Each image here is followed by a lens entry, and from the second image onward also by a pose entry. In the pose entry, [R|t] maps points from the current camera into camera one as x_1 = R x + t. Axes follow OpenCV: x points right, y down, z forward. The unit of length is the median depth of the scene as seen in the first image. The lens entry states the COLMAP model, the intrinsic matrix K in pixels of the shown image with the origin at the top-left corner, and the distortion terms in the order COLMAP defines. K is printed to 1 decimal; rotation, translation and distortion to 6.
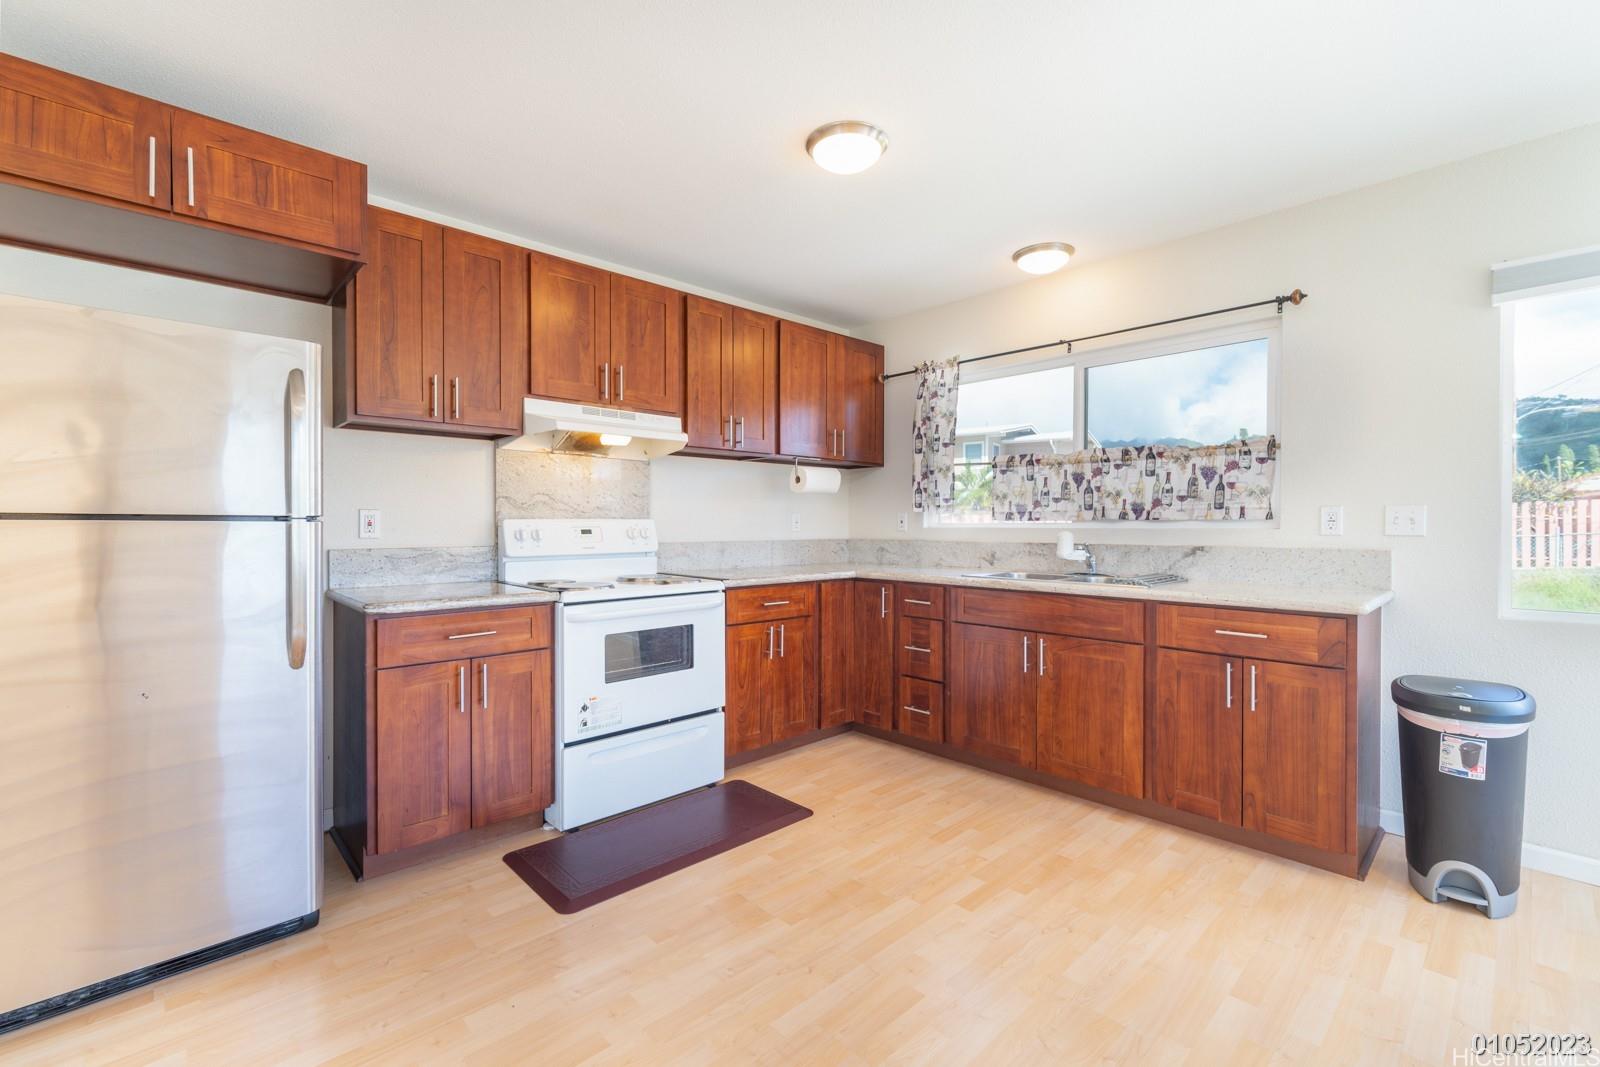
lens RADIAL K [[694.2, 0, 789.1], [0, 694.2, 531.1], [0, 0, 1]] dist [0.004265, -0.001174]
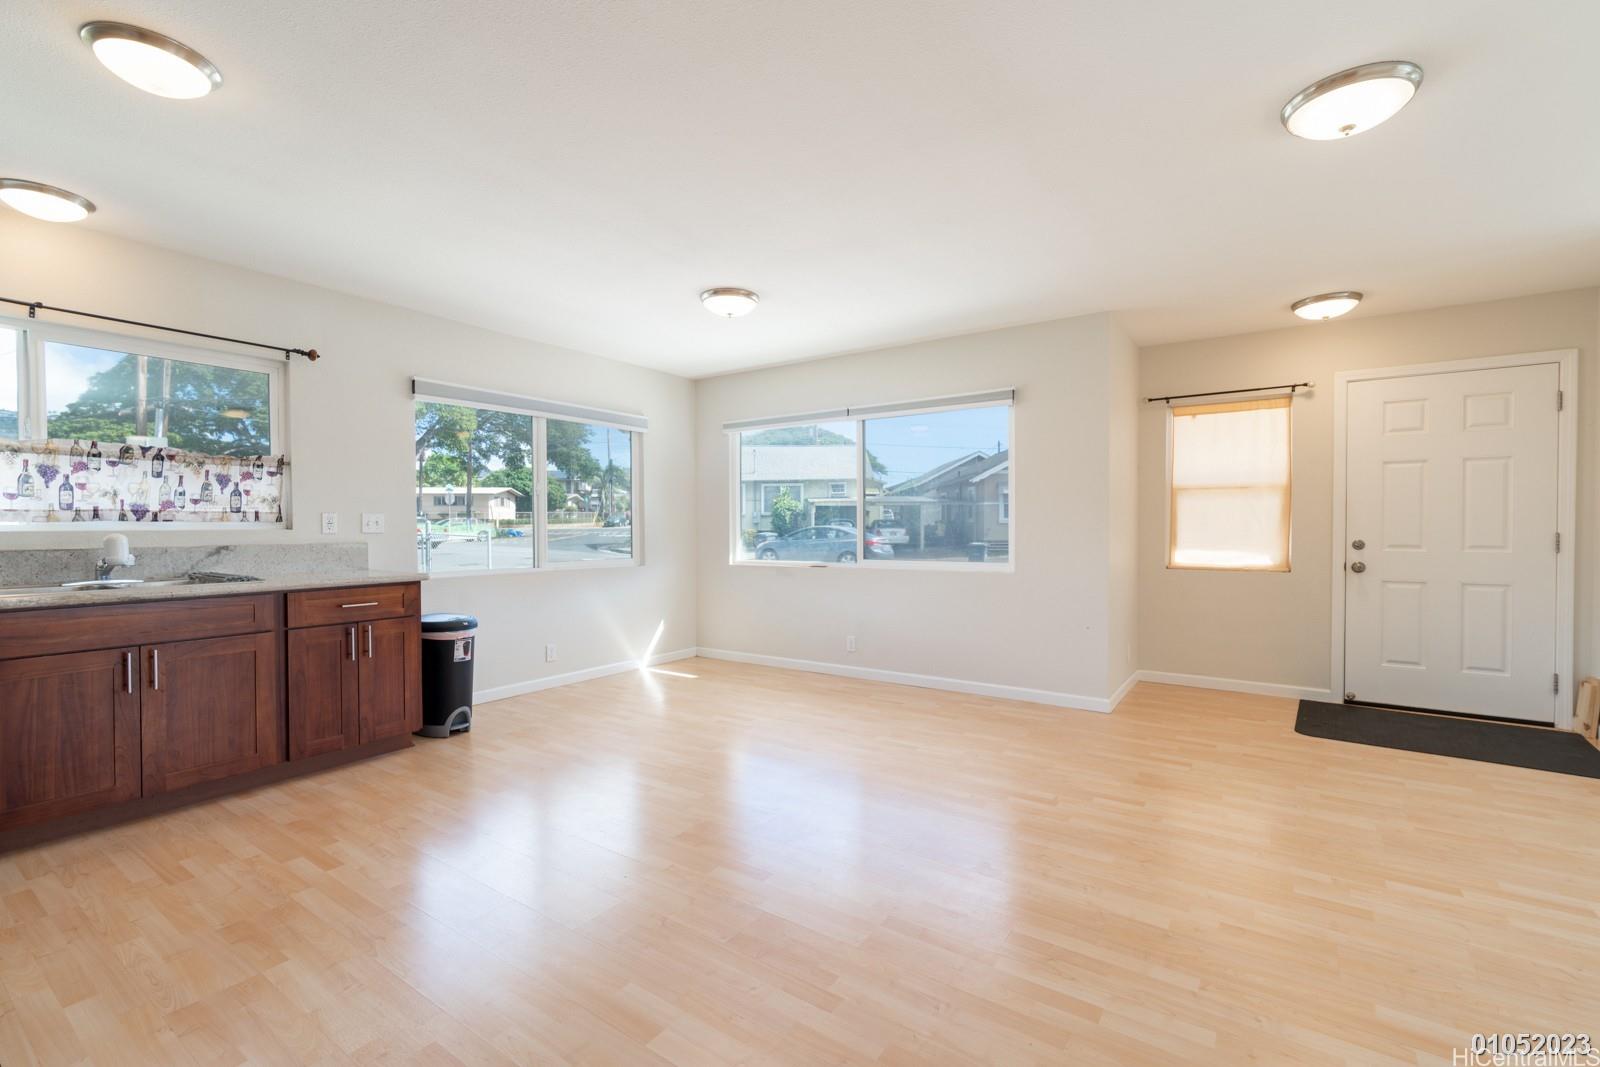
lens RADIAL K [[694.2, 0, 793.3], [0, 694.2, 535.7], [0, 0, 1]] dist [0.004265, -0.001174]
pose [[-0.213756, -0.012863, 0.976802, -0.700653], [0.014268, 0.999766, 0.016288, 0.000430], [-0.976783, 0.017418, -0.213522, 0.360003]]
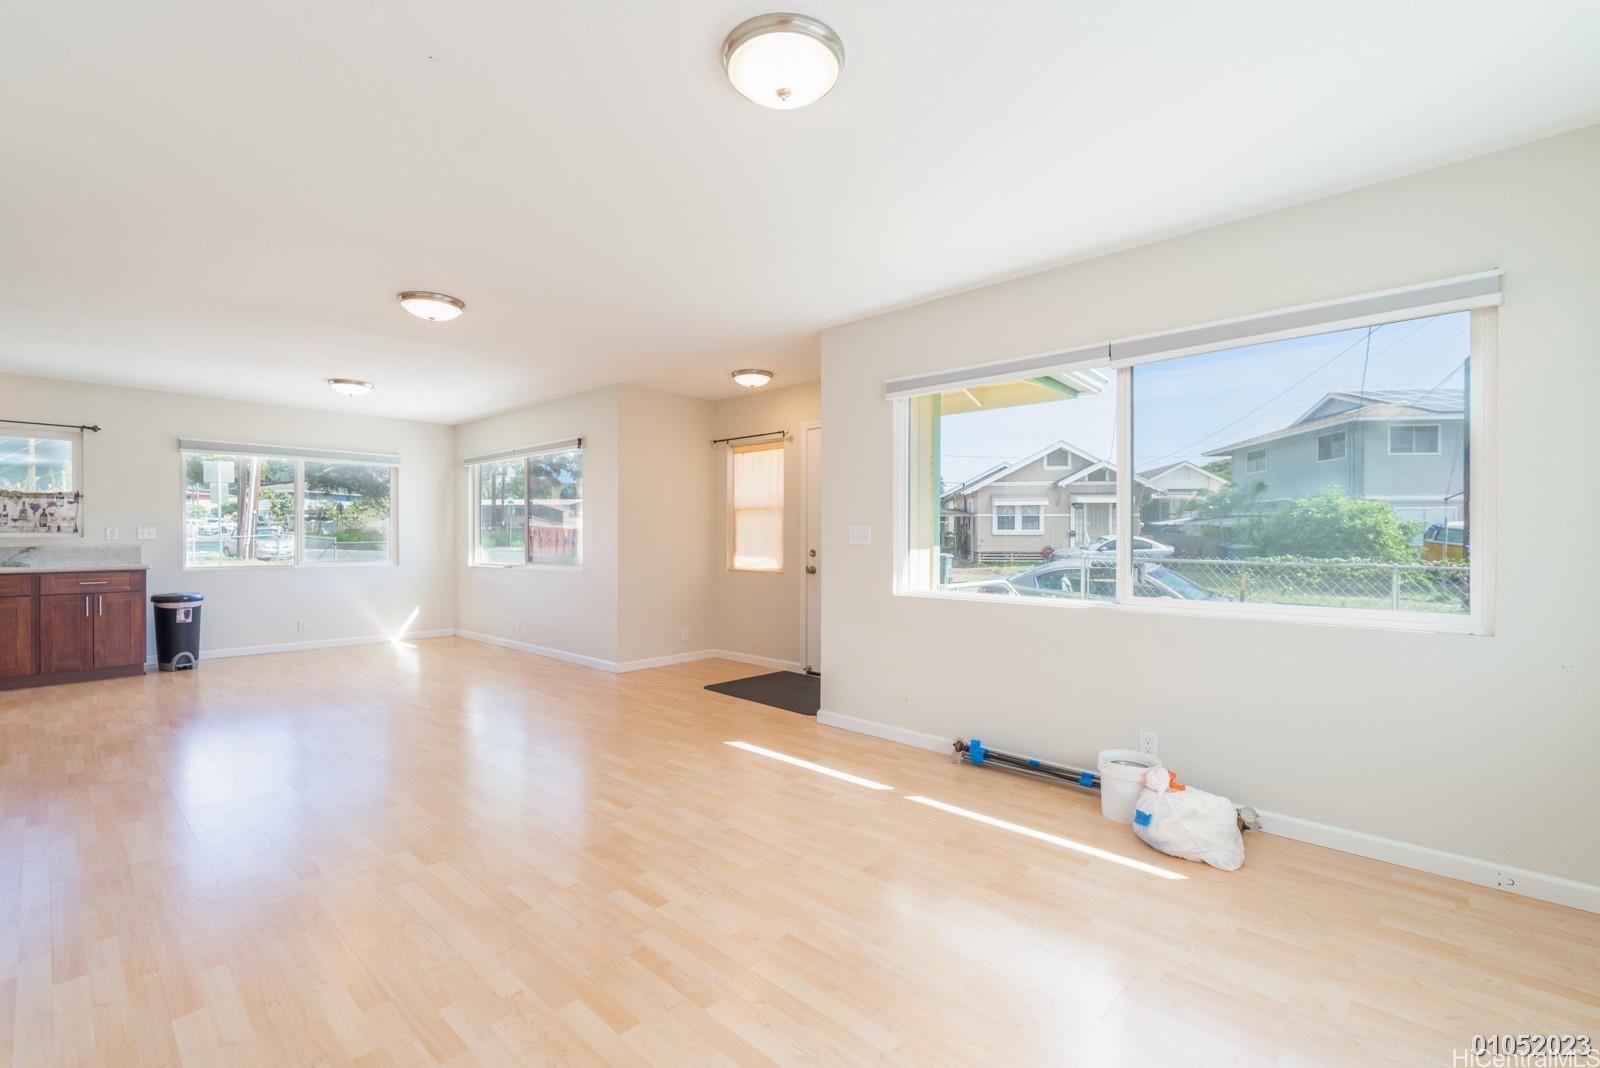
lens RADIAL K [[694.2, 0, 797.3], [0, 694.2, 540.1], [0, 0, 1]] dist [0.004265, -0.001174]
pose [[-0.074425, -0.006427, 0.997206, -1.430852], [0.009524, 0.999929, 0.007155, 0.010191], [-0.997181, 0.010030, -0.074359, -0.902806]]
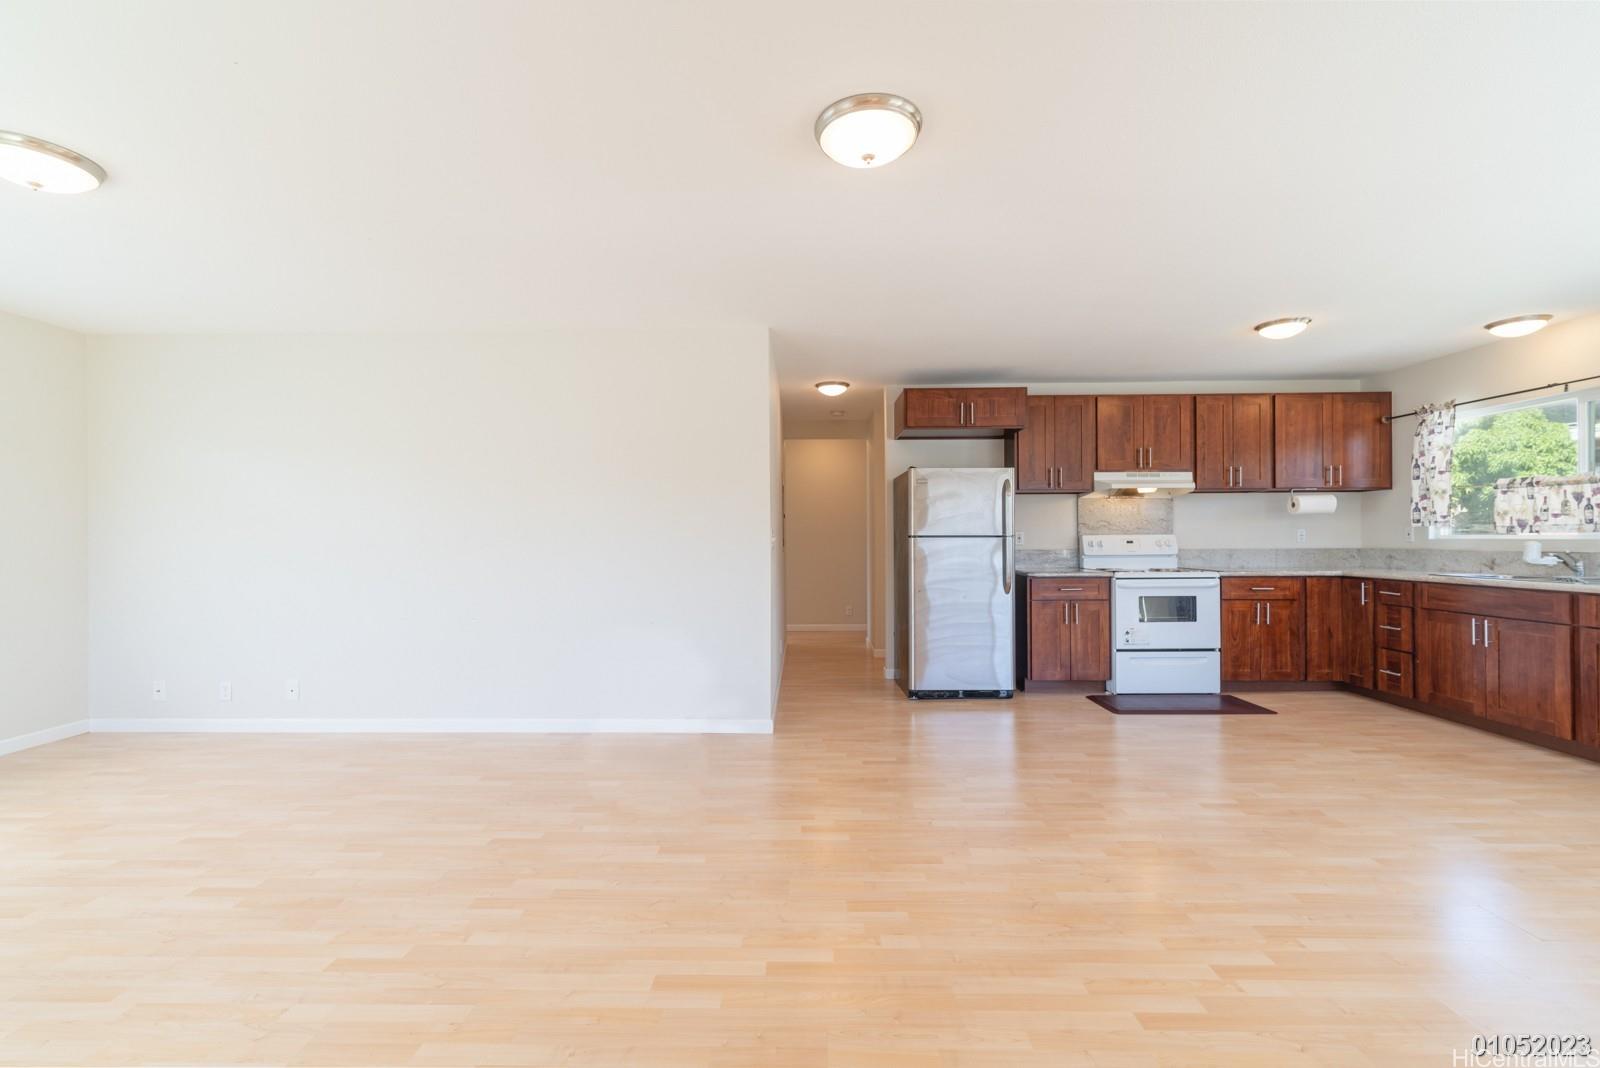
lens RADIAL K [[694.2, 0, 783.1], [0, 694.2, 535.0], [0, 0, 1]] dist [0.004265, -0.001174]
pose [[0.722000, -0.007624, -0.691851, 0.306608], [-0.001805, 0.999915, -0.012903, 0.007846], [0.691891, 0.010565, 0.721925, -0.921793]]
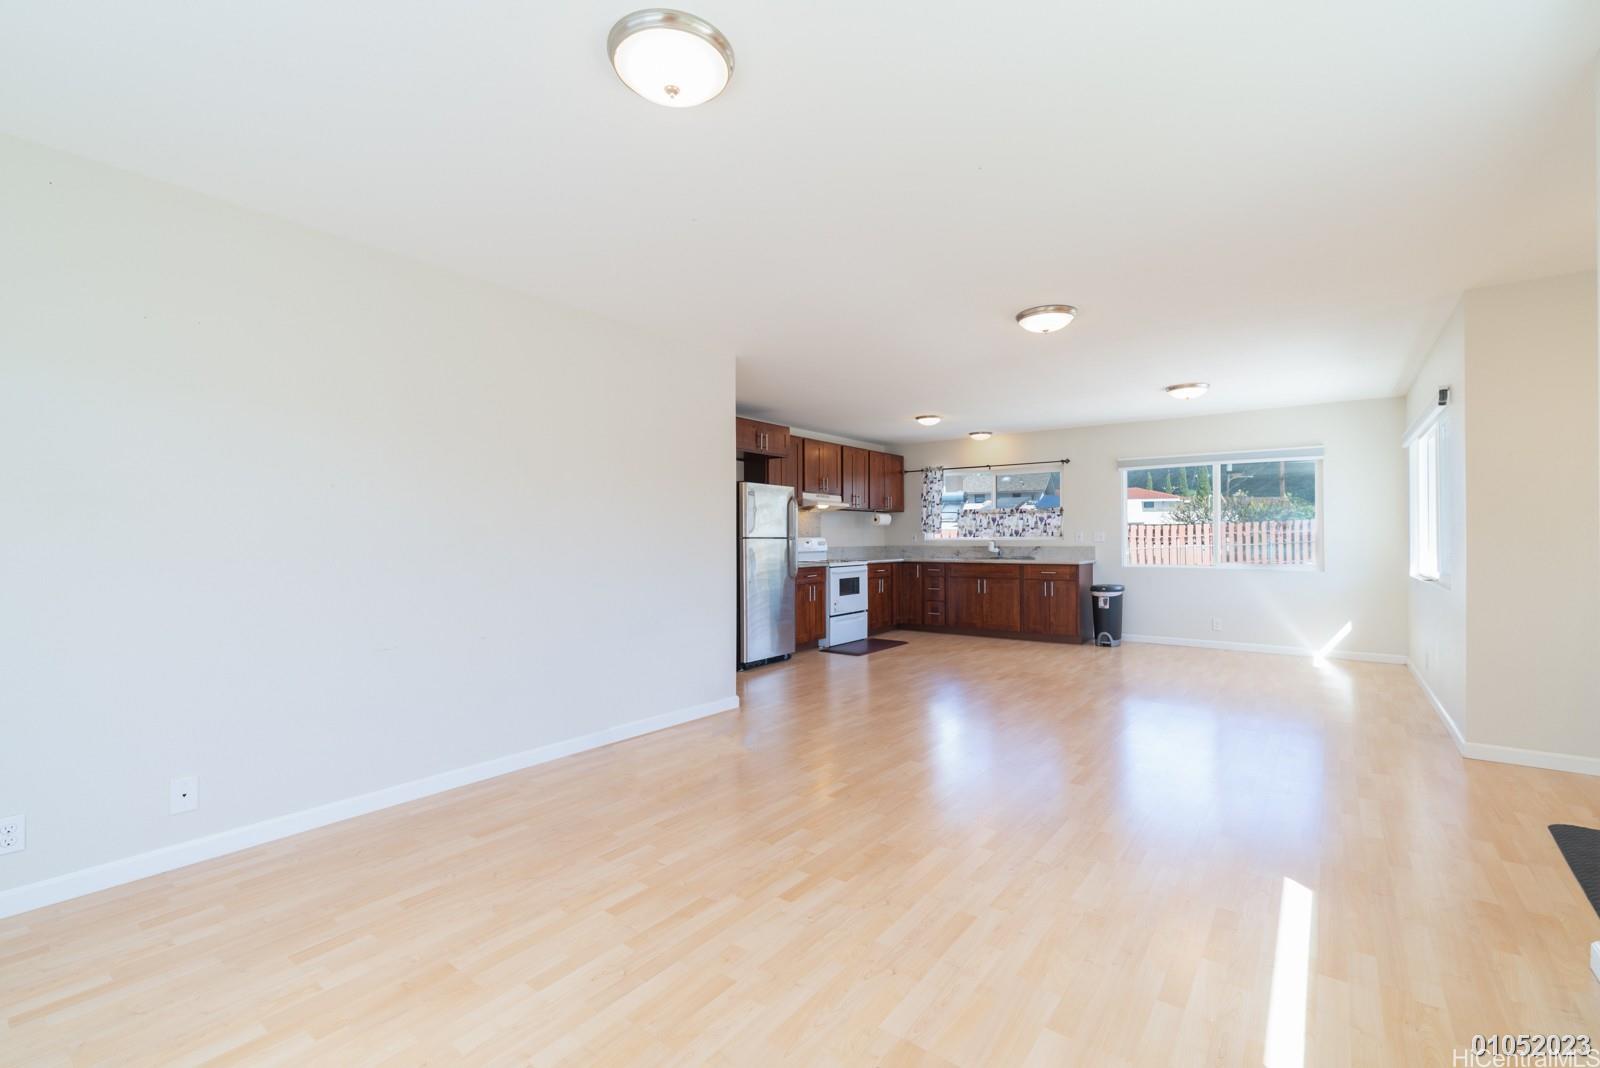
lens RADIAL K [[694.2, 0, 787.4], [0, 694.2, 534.7], [0, 0, 1]] dist [0.004265, -0.001174]
pose [[0.987965, -0.005149, 0.154591, -0.811048], [0.007905, 0.999821, -0.017216, 0.015863], [-0.154474, 0.018230, 0.987829, -1.555908]]
